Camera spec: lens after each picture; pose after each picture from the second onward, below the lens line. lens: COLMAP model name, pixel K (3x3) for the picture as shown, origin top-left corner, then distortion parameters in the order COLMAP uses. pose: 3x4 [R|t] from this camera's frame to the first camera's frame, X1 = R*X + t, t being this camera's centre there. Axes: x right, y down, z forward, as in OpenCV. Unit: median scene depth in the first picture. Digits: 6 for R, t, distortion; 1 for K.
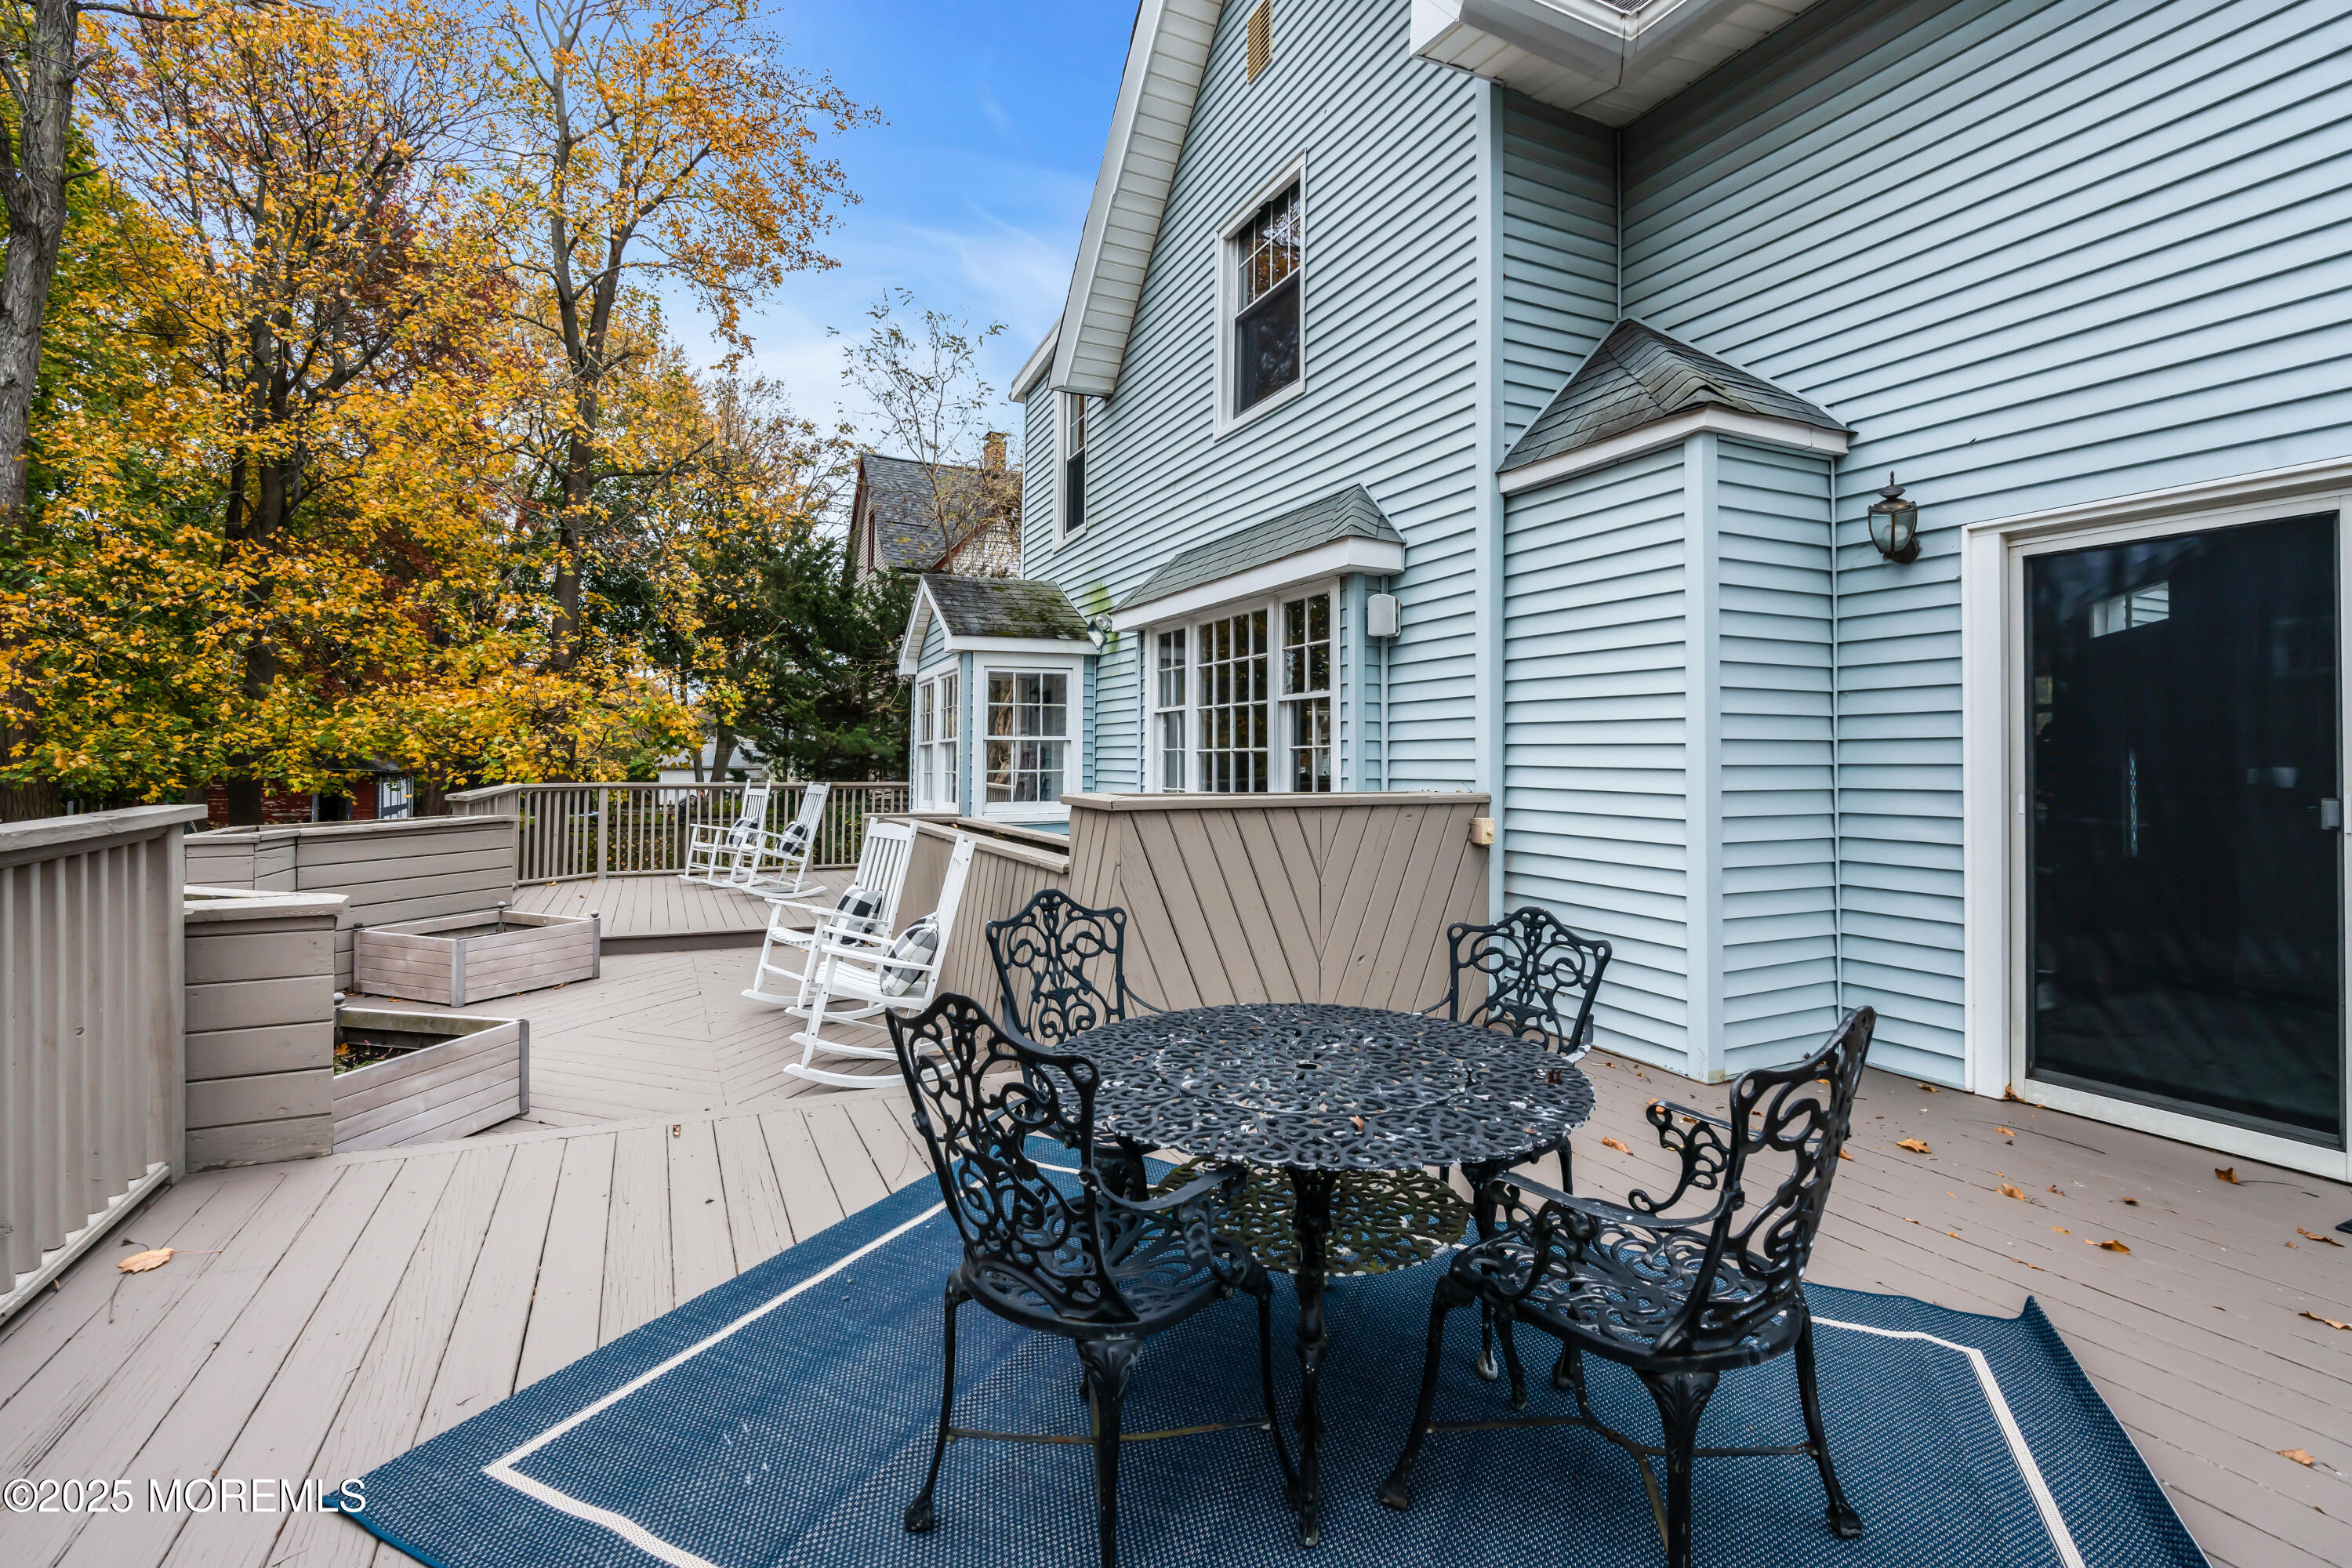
lens RADIAL K [[1098.6, 0, 1180.2], [0, 1098.6, 767.8], [0, 0, 1]] dist [-0.004501, 0.000269]
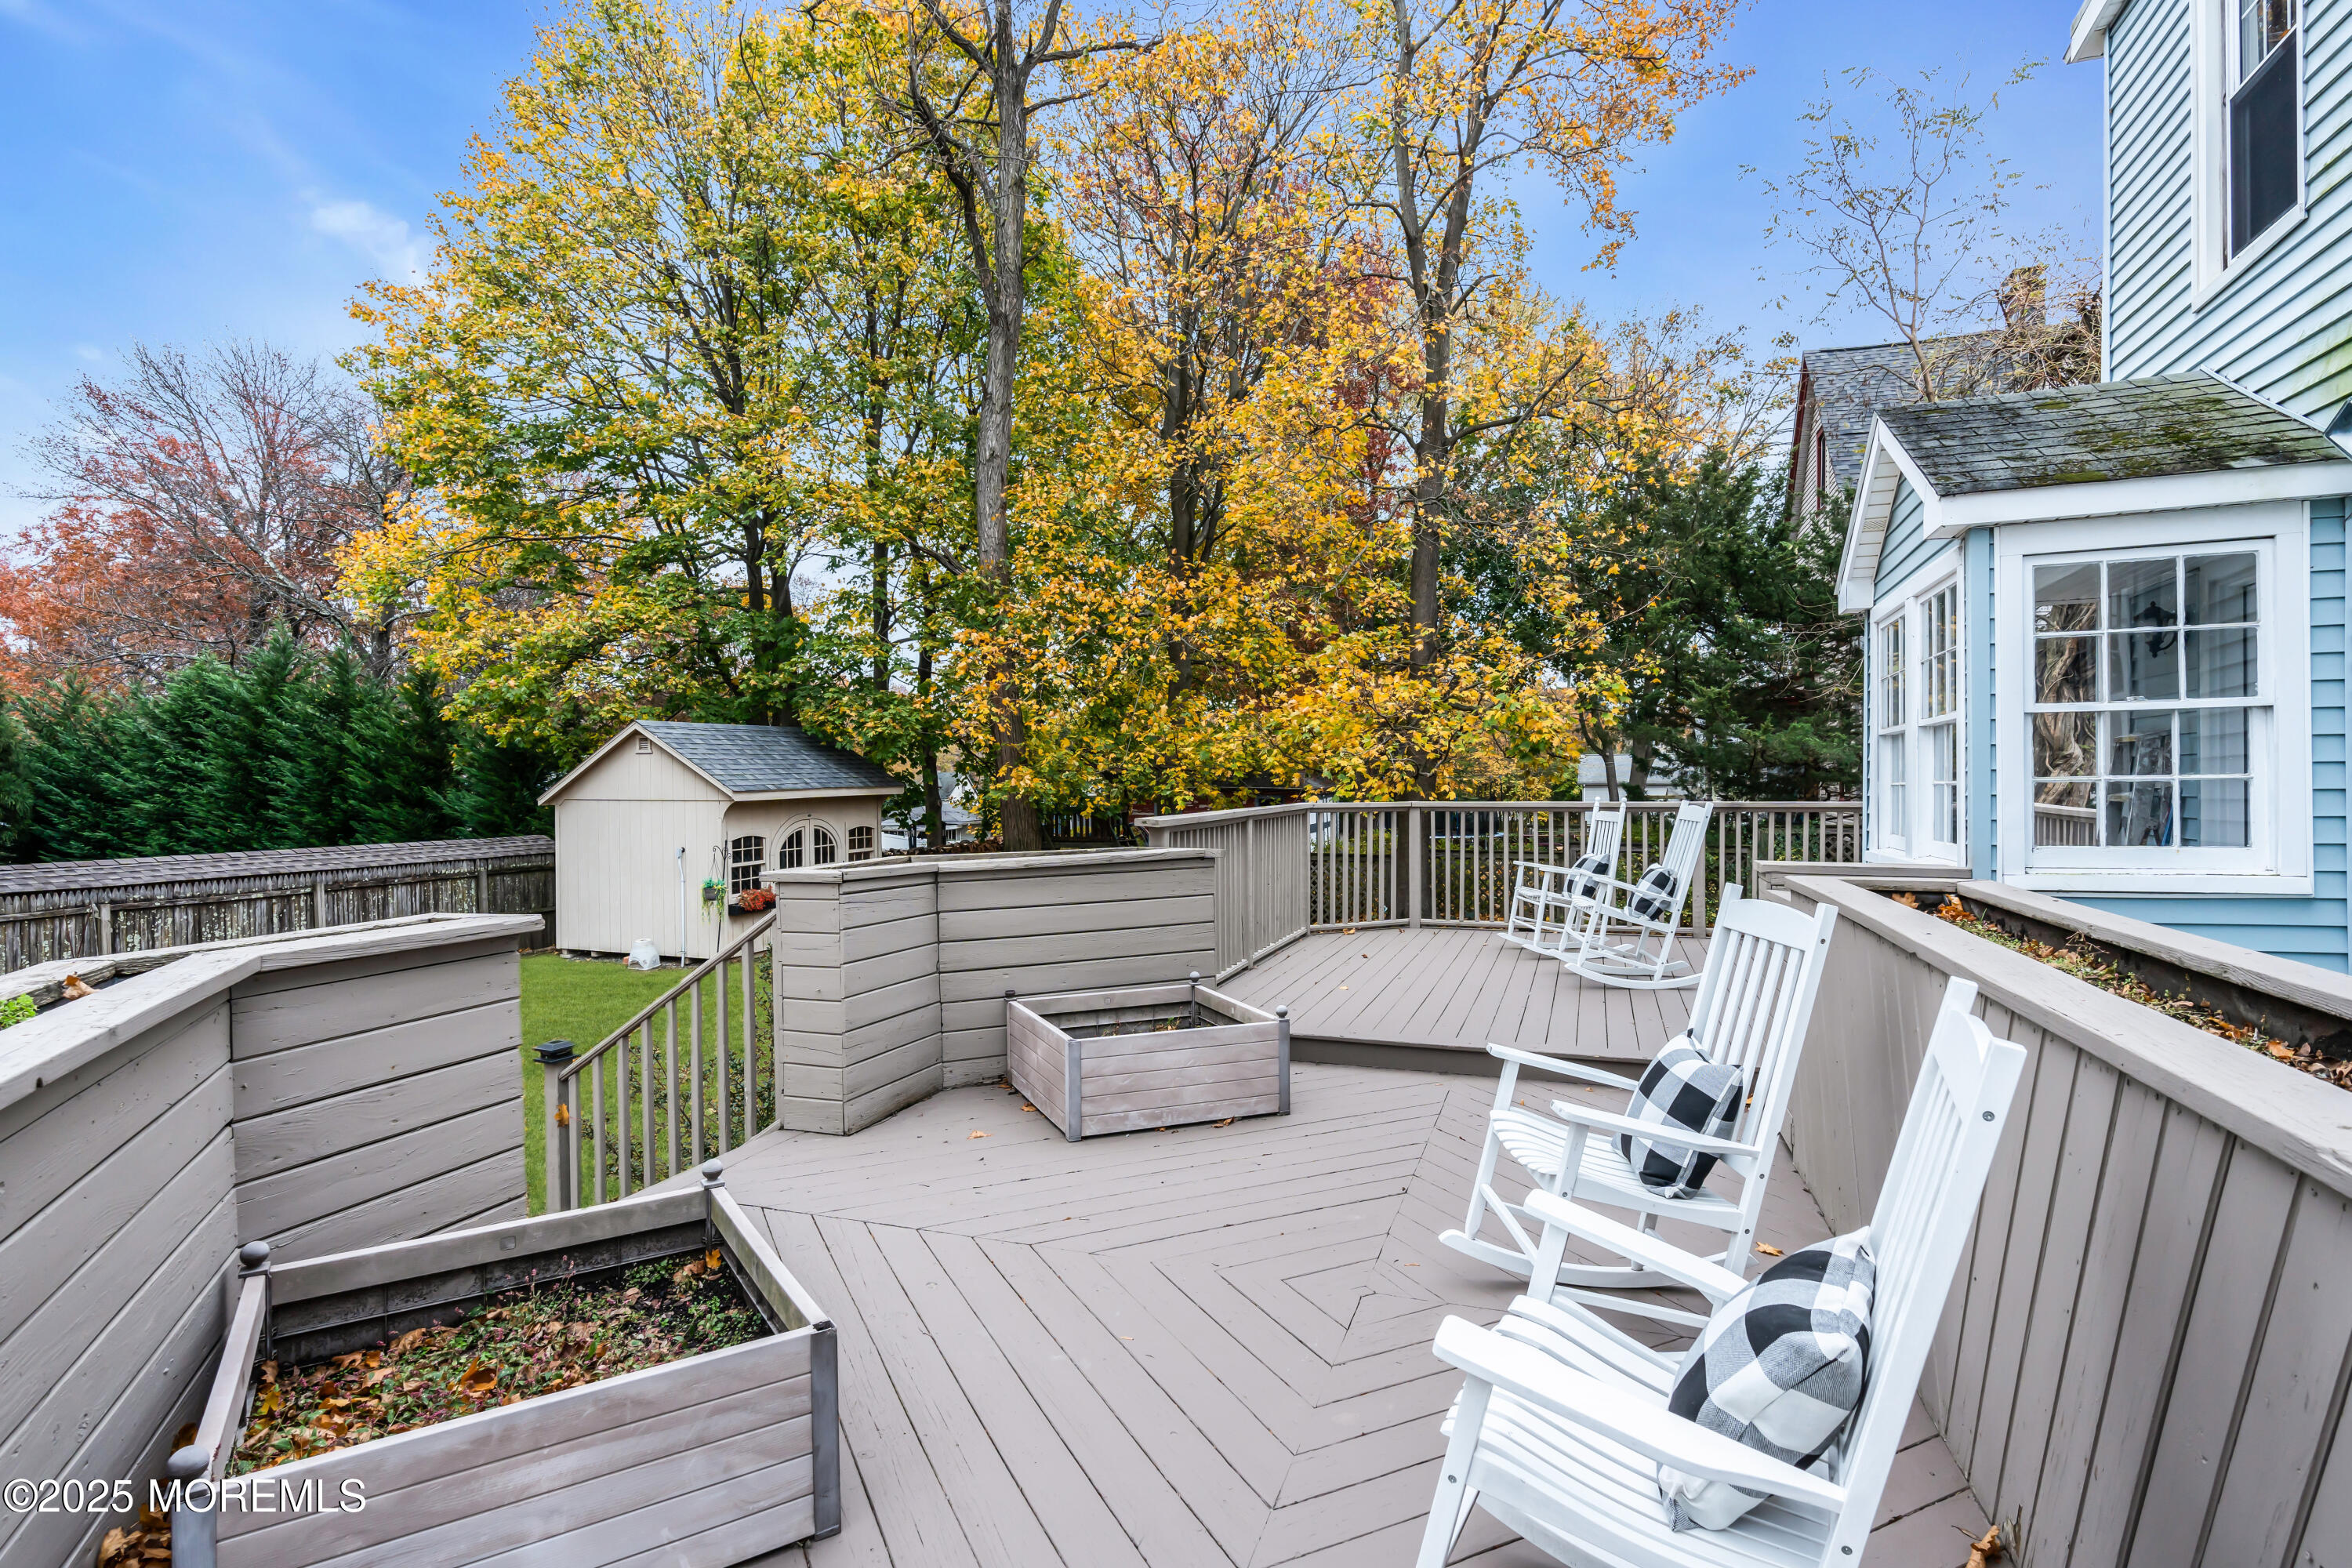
lens RADIAL K [[1171.4, 0, 1172.0], [0, 1171.4, 767.7], [0, 0, 1]] dist [-0.006799, 0.002754]
pose [[0.697167, -0.018138, -0.716679, -0.063241], [0.007491, 0.999810, -0.018017, 0.003709], [0.716870, 0.007192, 0.697170, 0.326079]]
